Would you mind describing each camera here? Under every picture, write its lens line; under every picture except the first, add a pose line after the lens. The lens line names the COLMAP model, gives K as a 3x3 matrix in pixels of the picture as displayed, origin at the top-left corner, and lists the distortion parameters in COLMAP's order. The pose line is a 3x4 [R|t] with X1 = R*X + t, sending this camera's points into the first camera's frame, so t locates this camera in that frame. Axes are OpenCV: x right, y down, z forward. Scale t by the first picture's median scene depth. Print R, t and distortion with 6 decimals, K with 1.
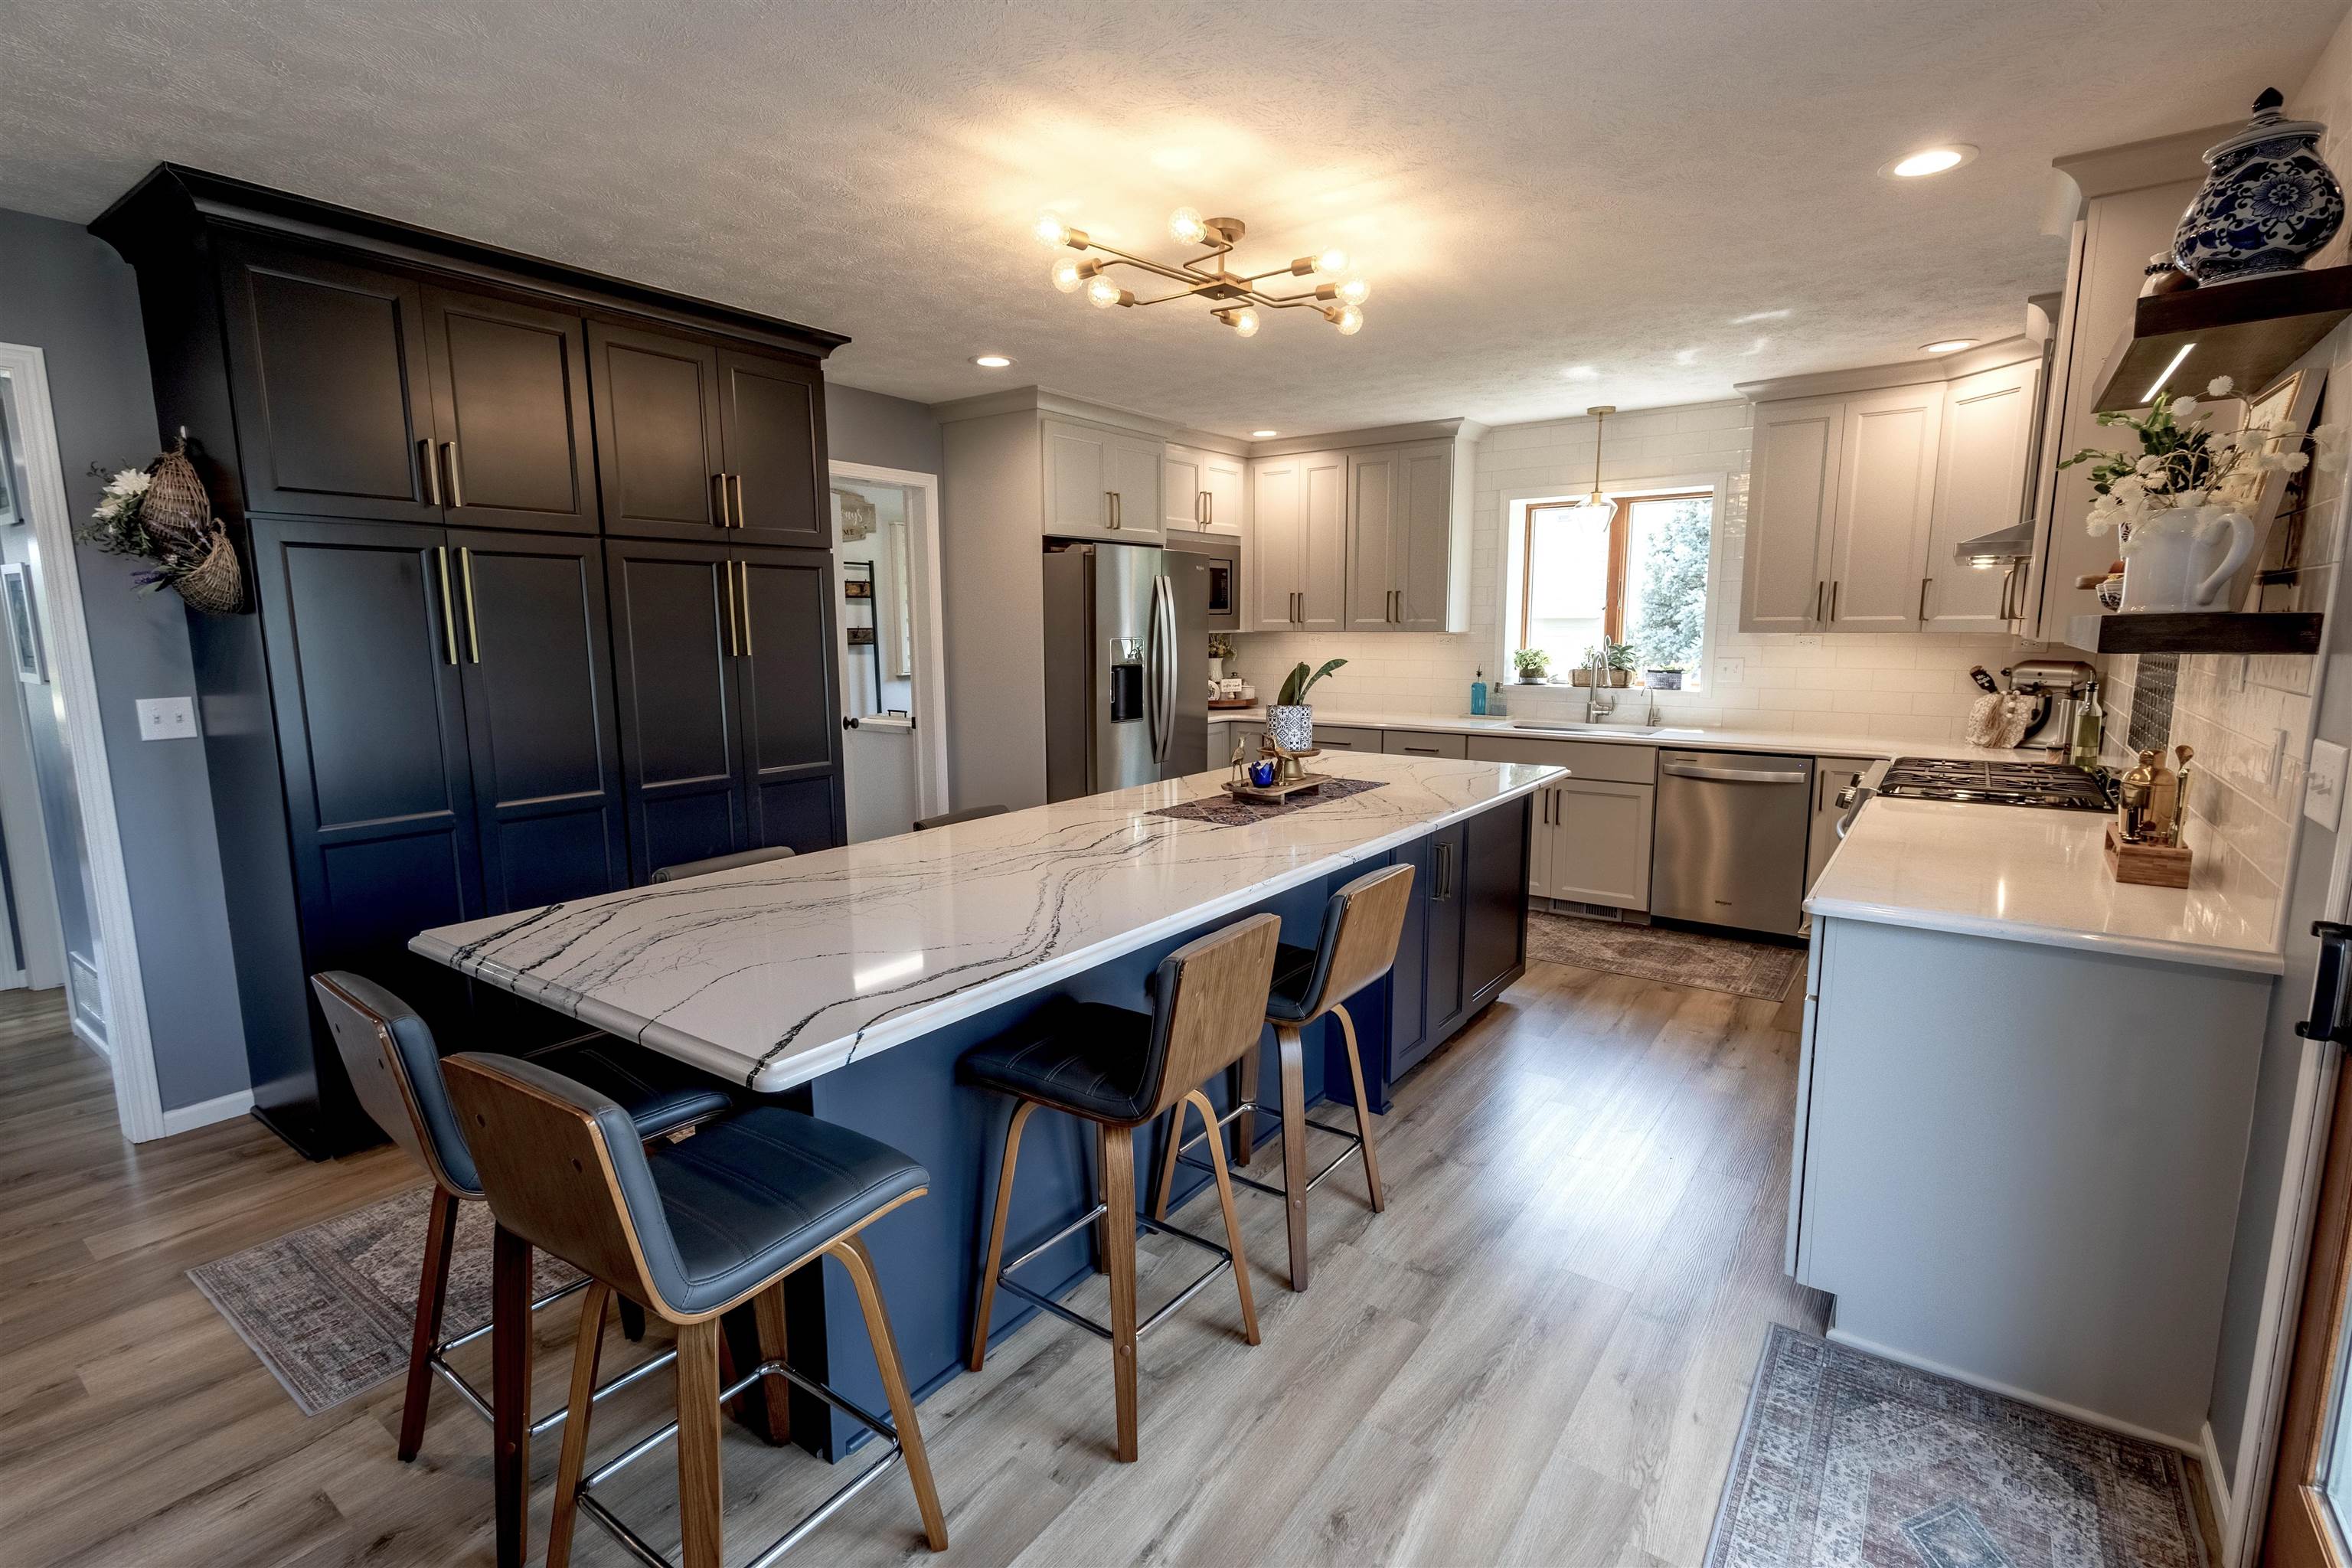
lens RADIAL K [[1079.9, 0, 1177.6], [0, 1079.9, 785.1], [0, 0, 1]] dist [0.011999, -0.003059]
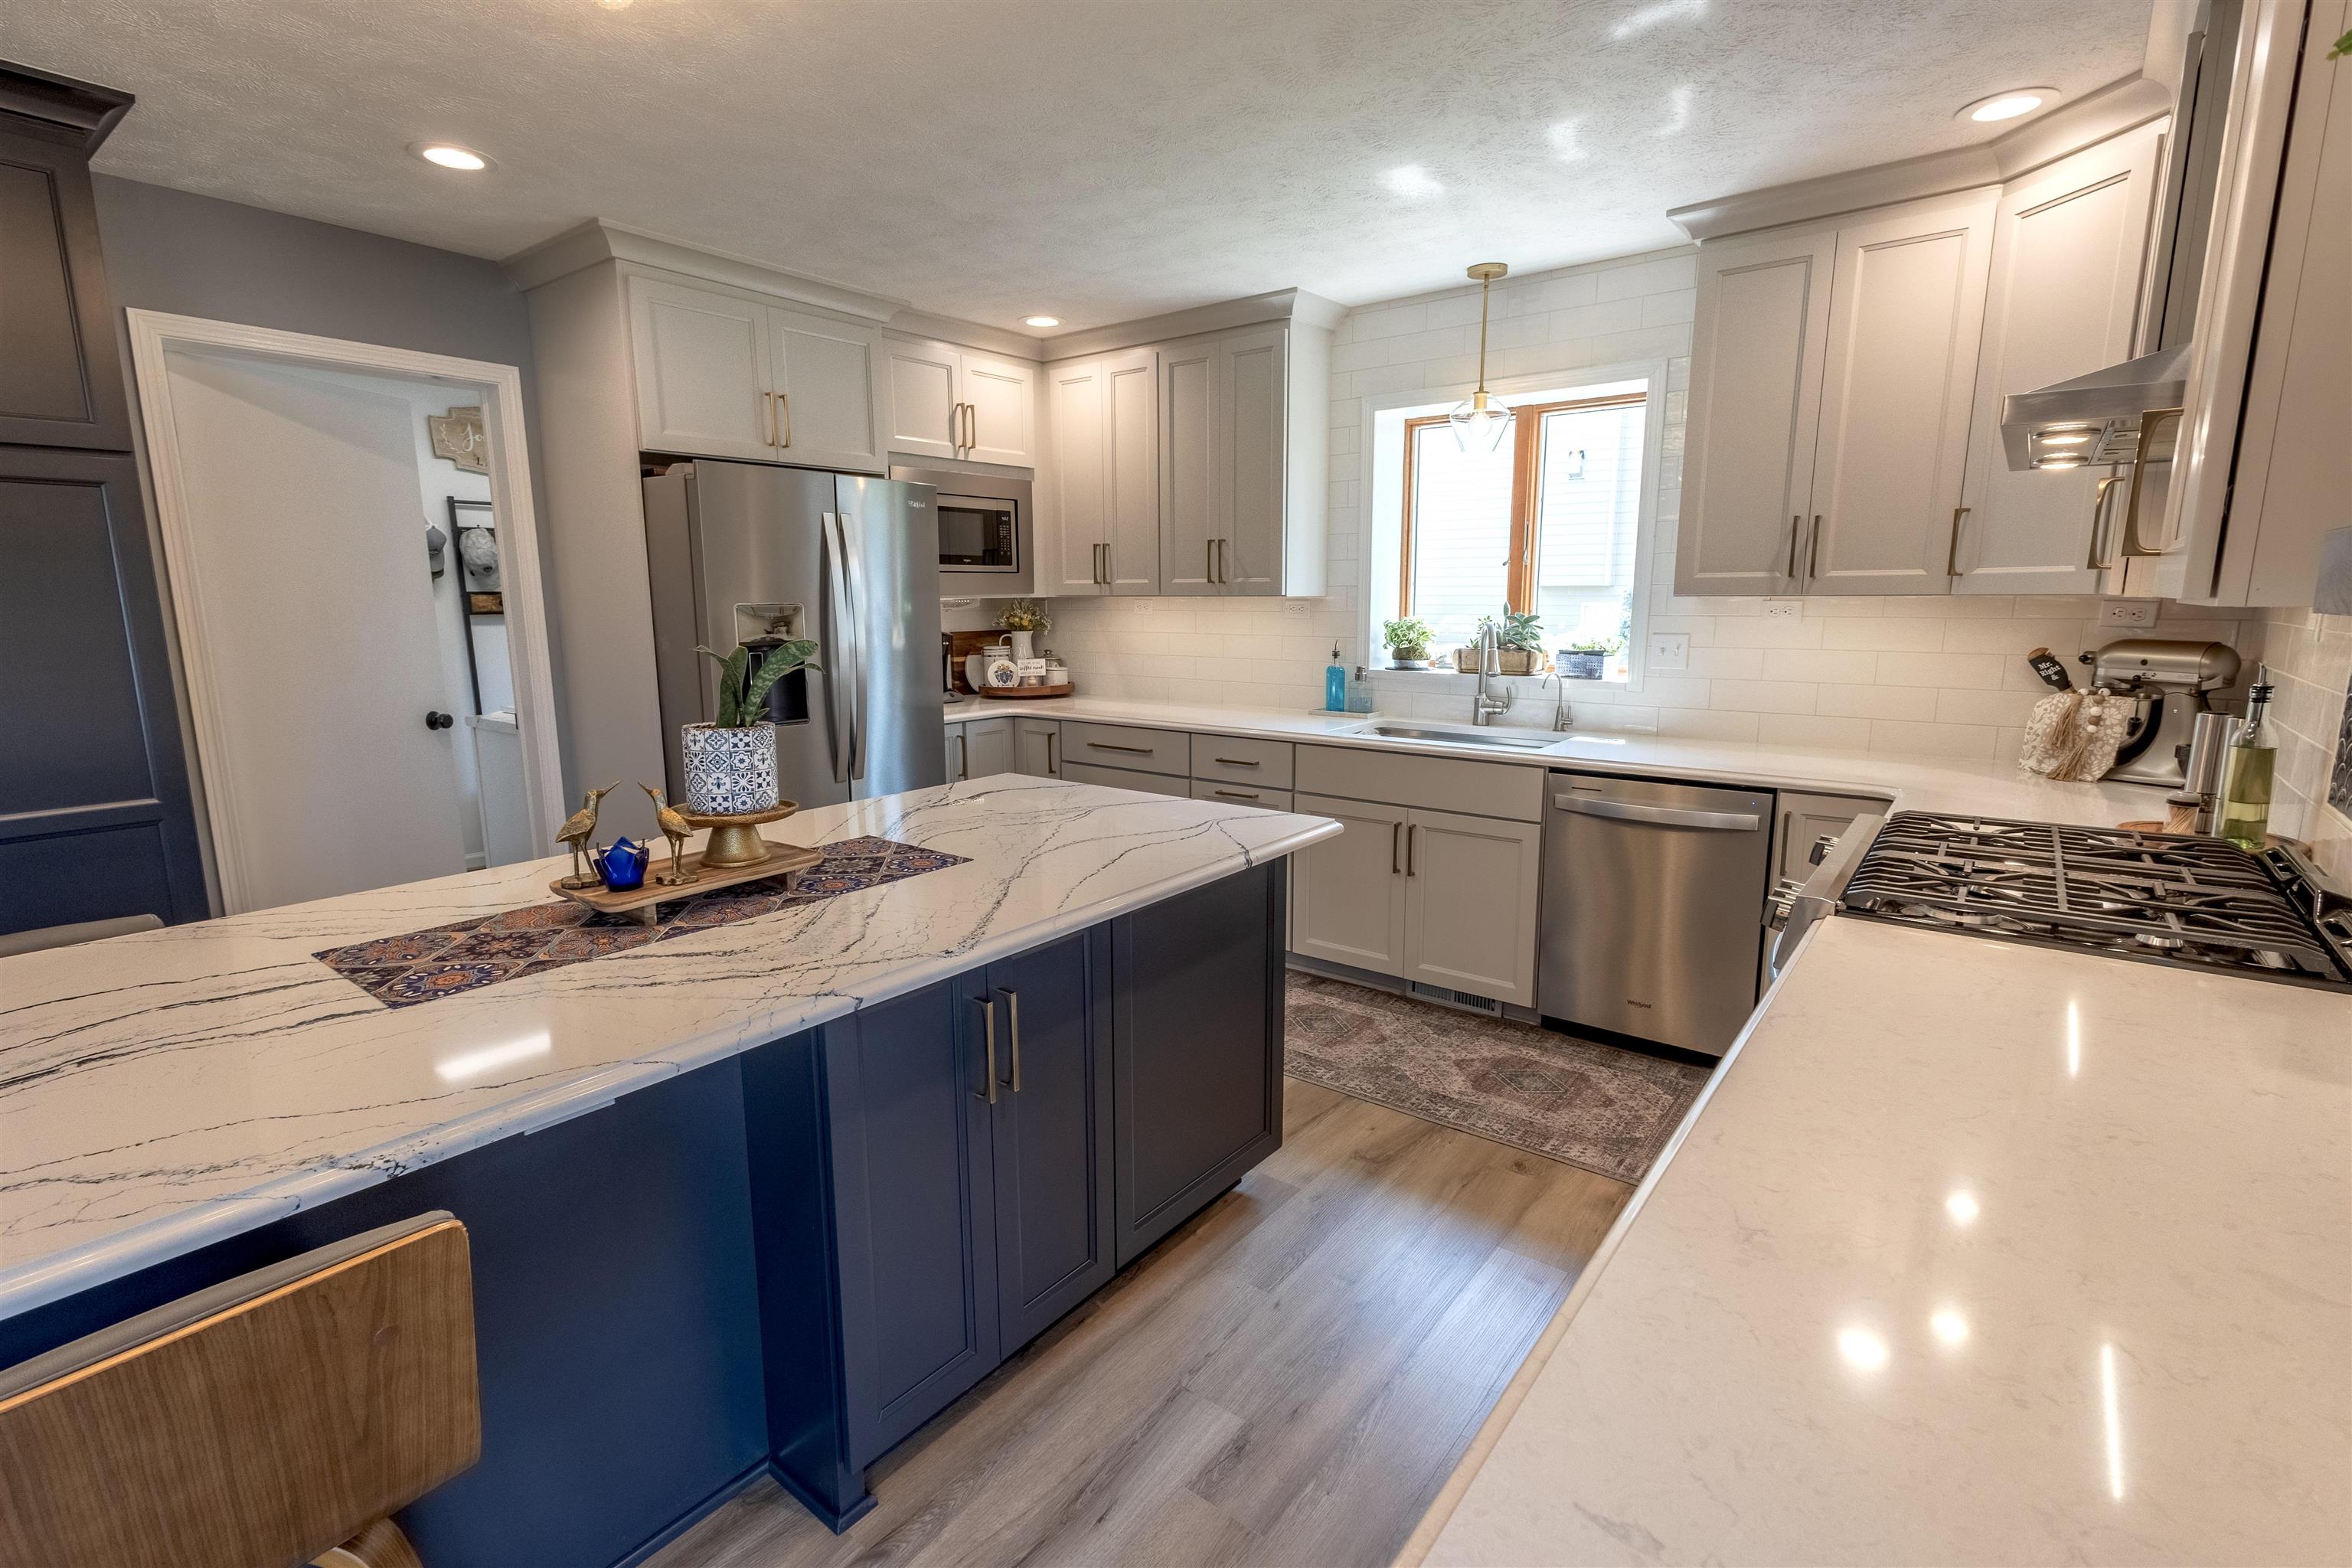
lens RADIAL K [[1079.9, 0, 1174.7], [0, 1079.9, 783.2], [0, 0, 1]] dist [0.011999, -0.003059]
pose [[0.999454, 0.006304, -0.032427, 0.250369], [-0.005476, 0.999658, 0.025562, -0.044171], [0.032577, -0.025370, 0.999147, 0.344974]]
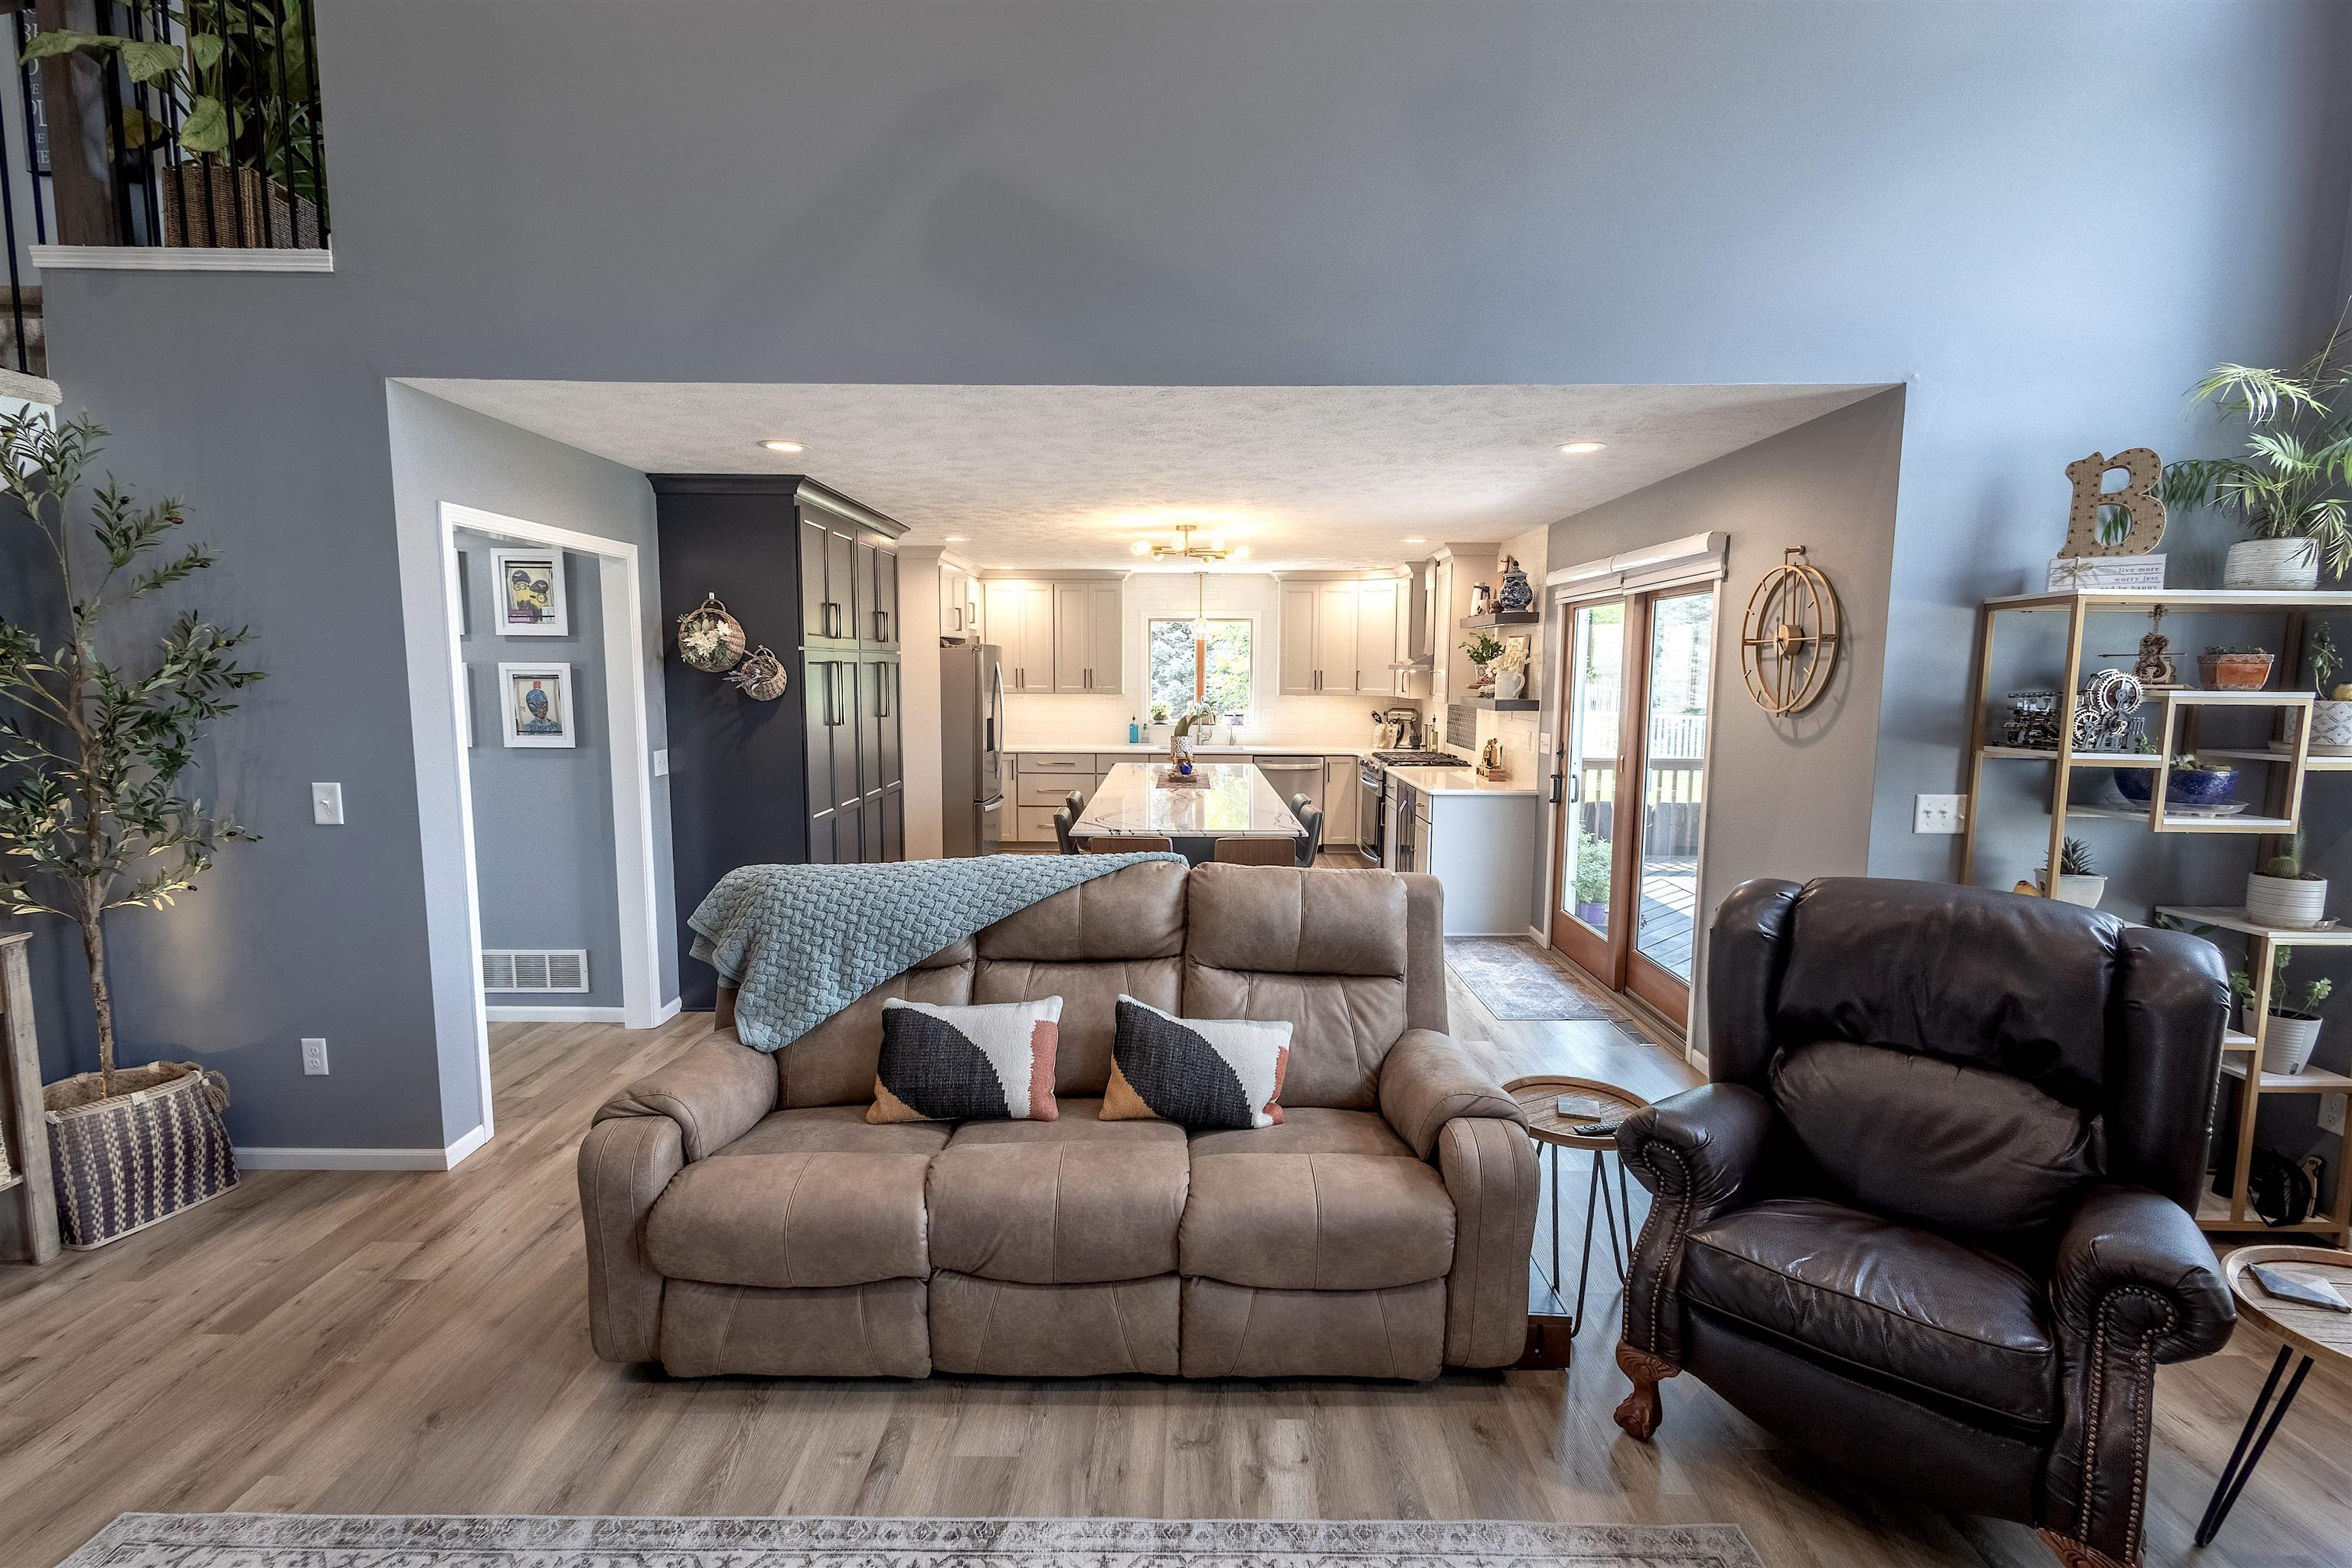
lens RADIAL K [[1079.9, 0, 1177.2], [0, 1079.9, 787.1], [0, 0, 1]] dist [0.011999, -0.003059]
pose [[0.814884, -0.056209, 0.576892, -0.814439], [0.077267, 0.996938, -0.012008, 0.035179], [-0.574450, 0.054360, 0.816732, -0.505162]]
